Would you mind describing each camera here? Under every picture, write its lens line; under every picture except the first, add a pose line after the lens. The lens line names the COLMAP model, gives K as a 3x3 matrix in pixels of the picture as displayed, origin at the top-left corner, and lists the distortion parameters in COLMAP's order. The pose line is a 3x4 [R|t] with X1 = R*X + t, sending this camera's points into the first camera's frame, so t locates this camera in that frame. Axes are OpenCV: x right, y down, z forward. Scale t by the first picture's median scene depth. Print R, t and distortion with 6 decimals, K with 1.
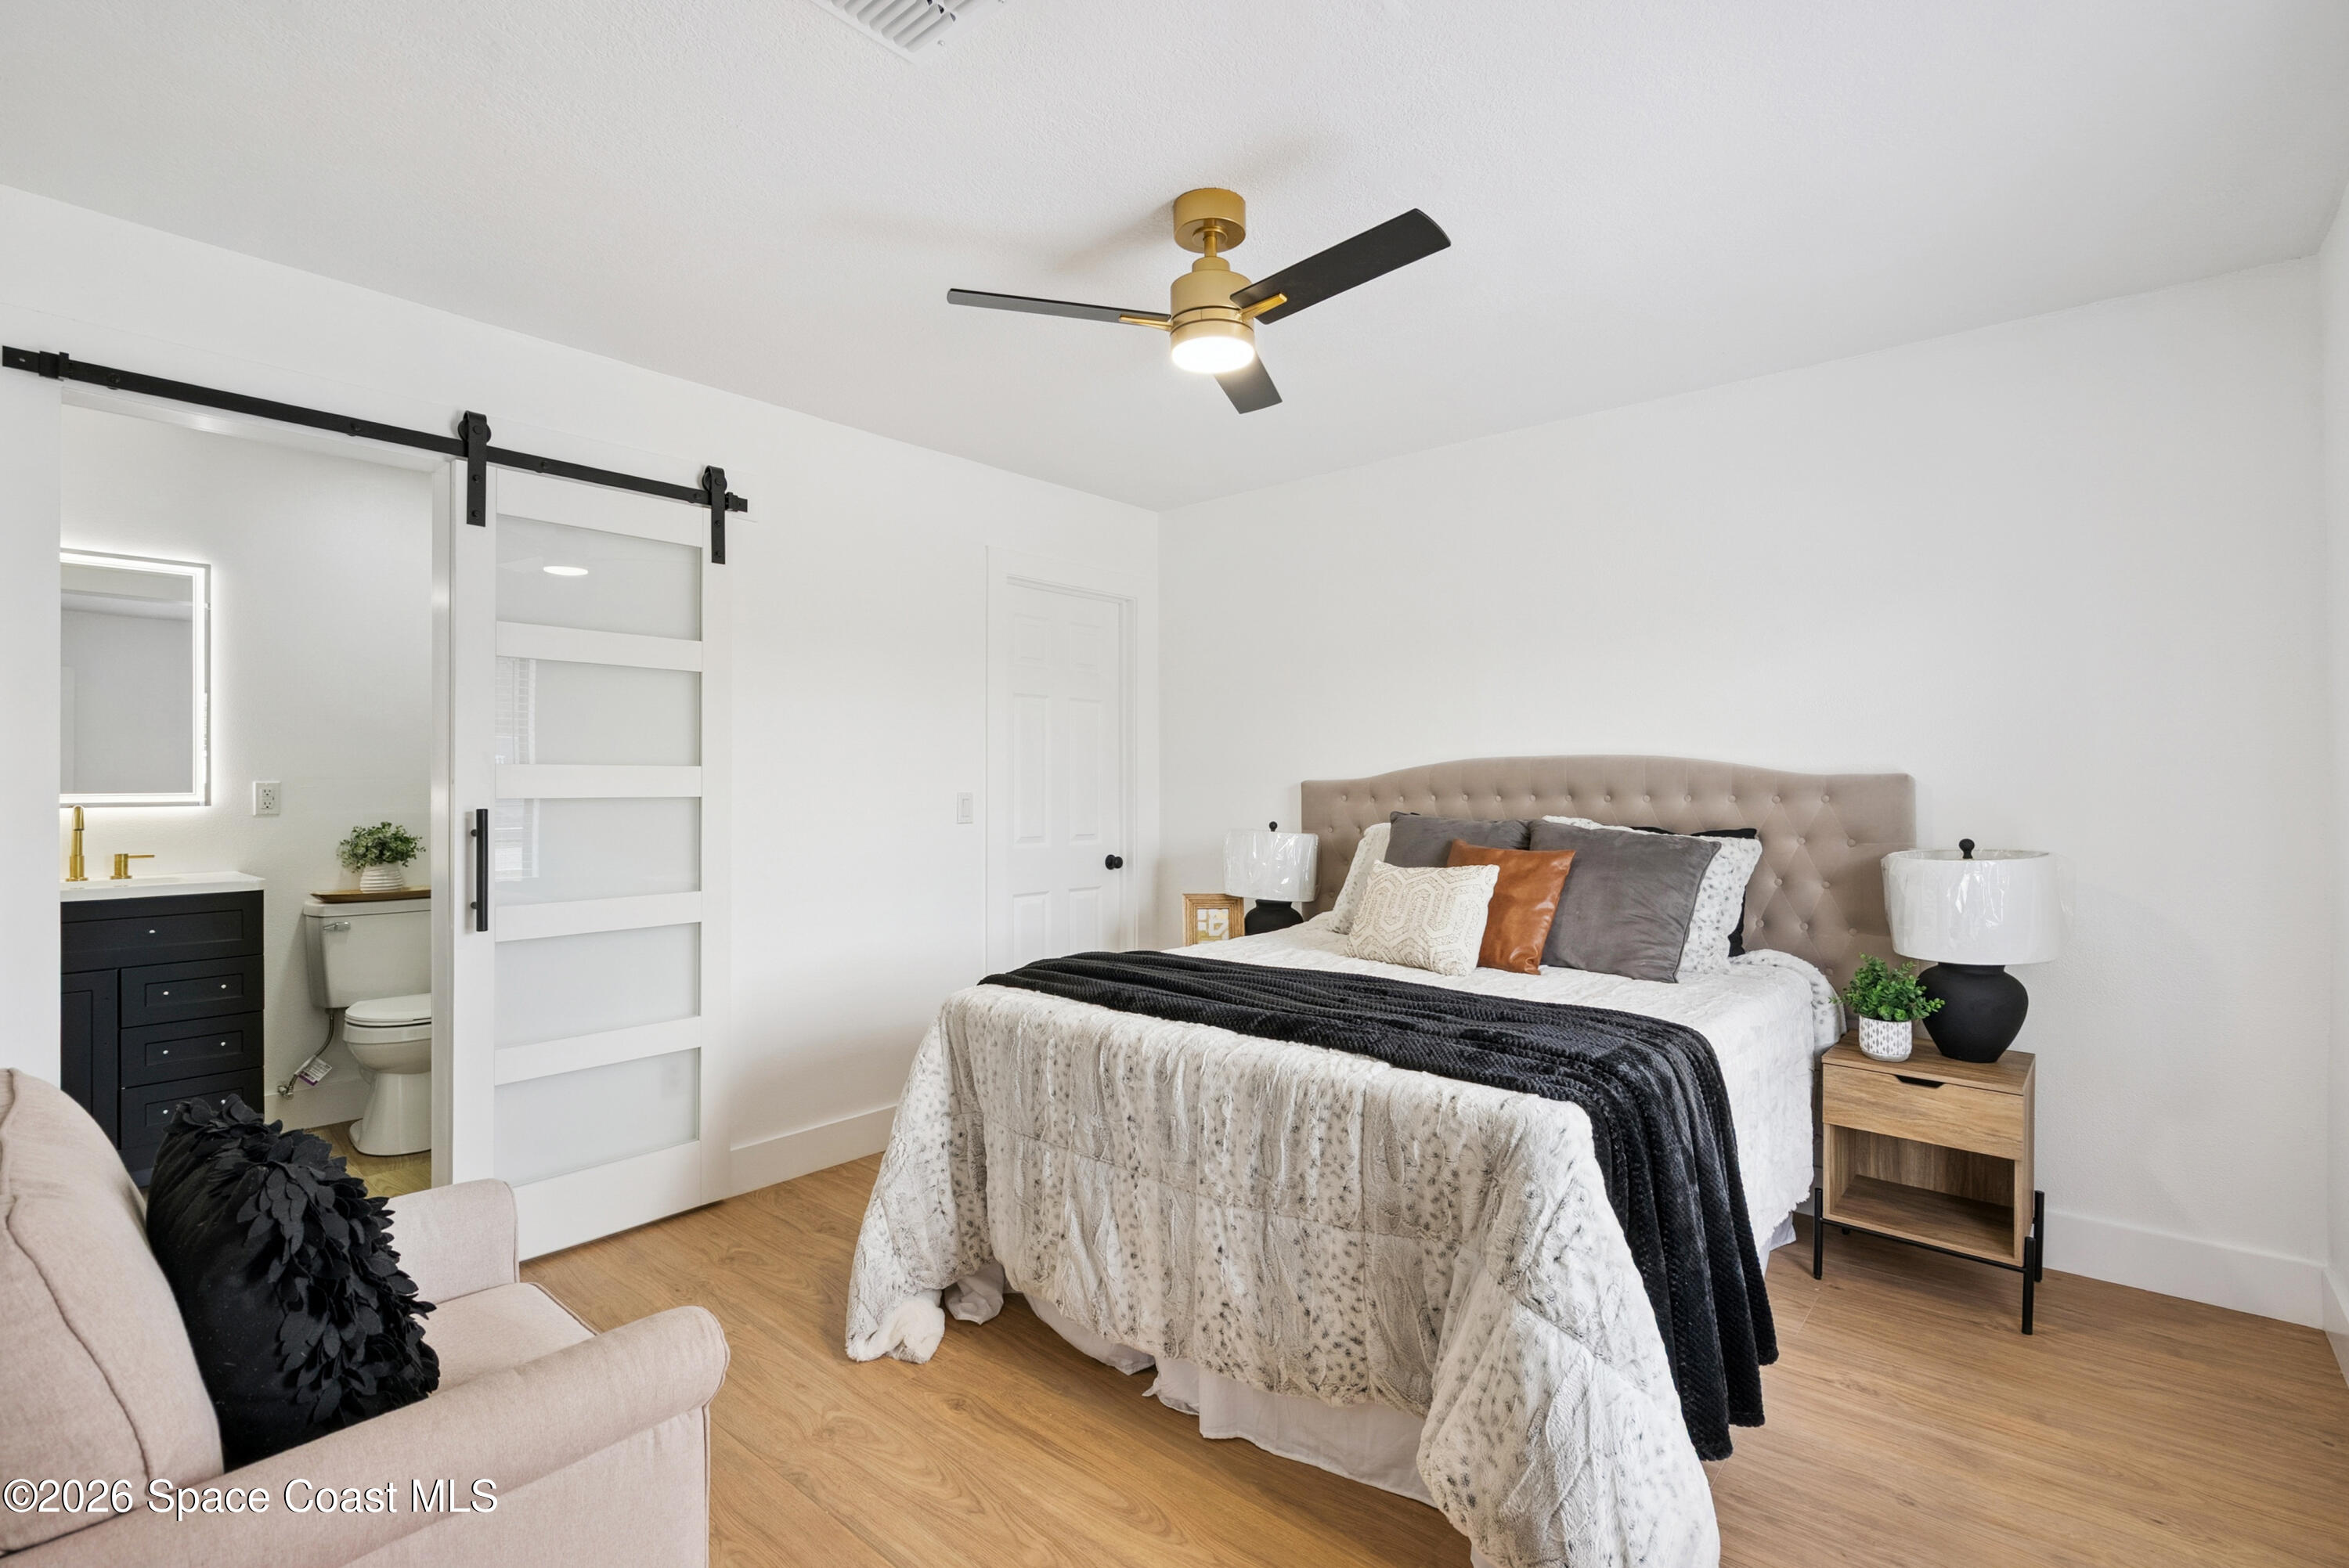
lens RADIAL K [[1087.2, 0, 1178.9], [0, 1087.2, 776.8], [0, 0, 1]] dist [-0.002065, -0.000697]
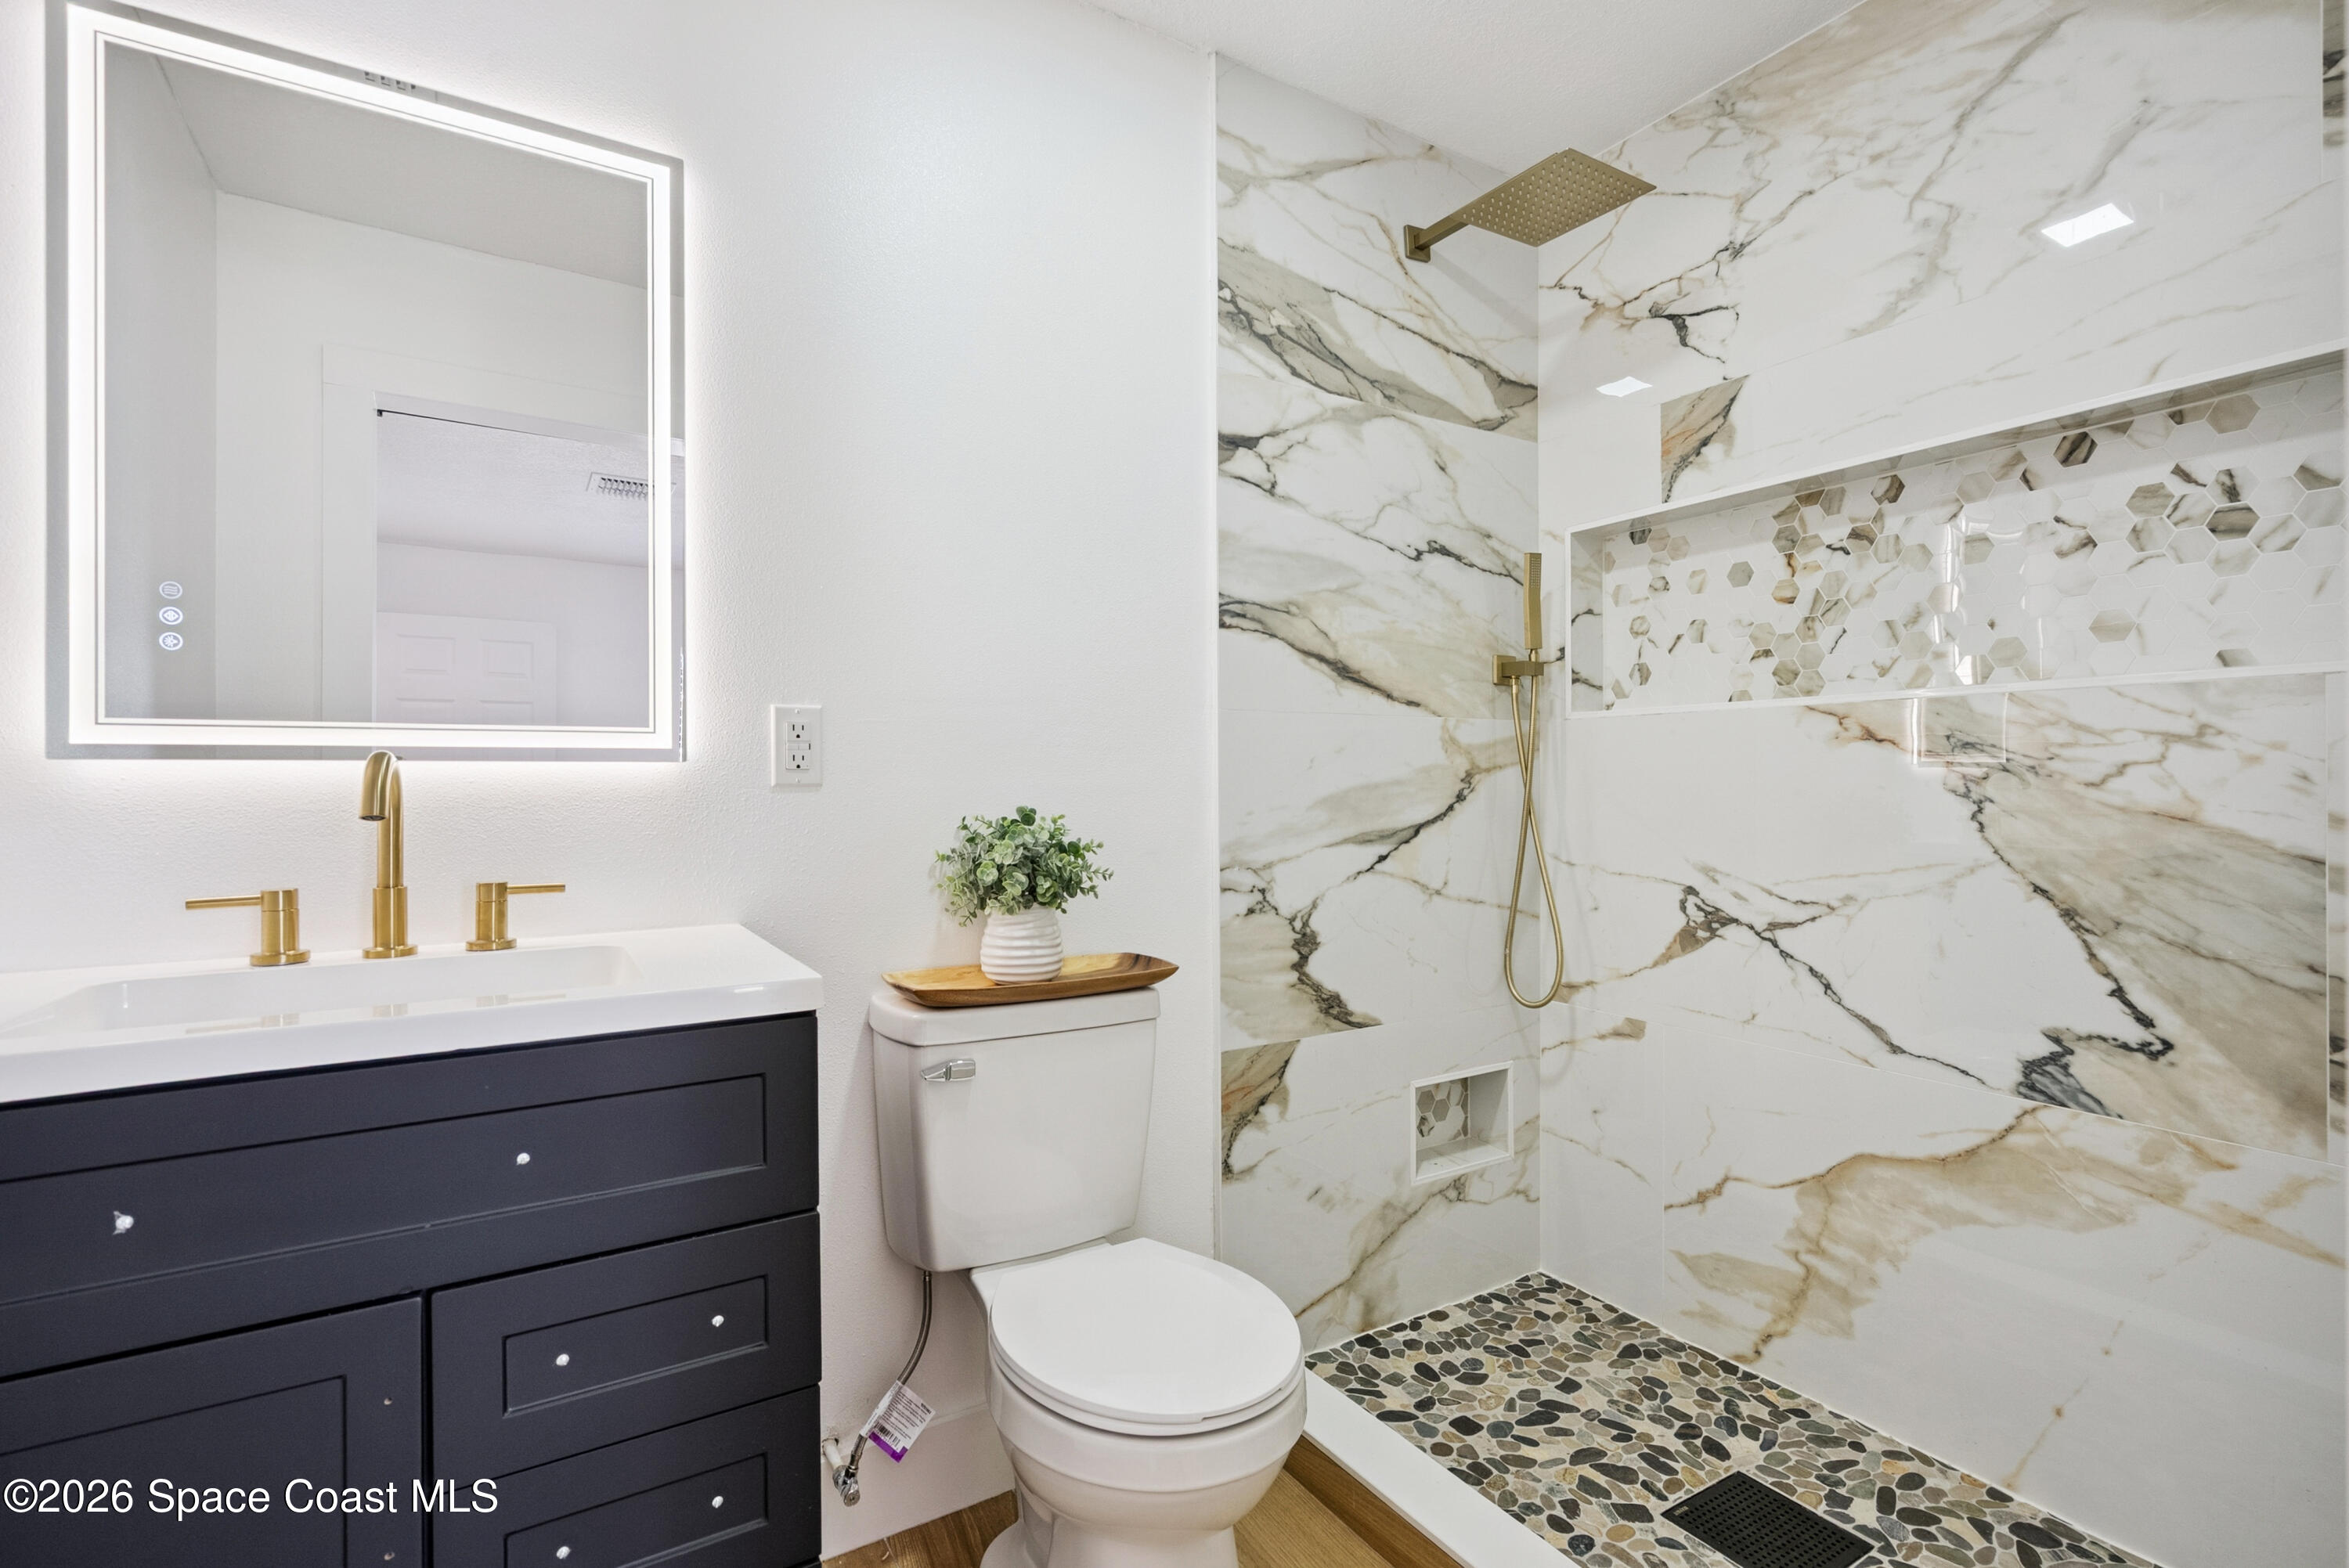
lens RADIAL K [[1087.2, 0, 1178.9], [0, 1087.2, 776.8], [0, 0, 1]] dist [-0.002065, -0.000697]
pose [[0.955949, 0.001919, -0.293526, -0.580092], [0.000171, 0.999975, 0.007095, 0.028679], [0.293532, -0.006833, 0.955925, 0.647321]]
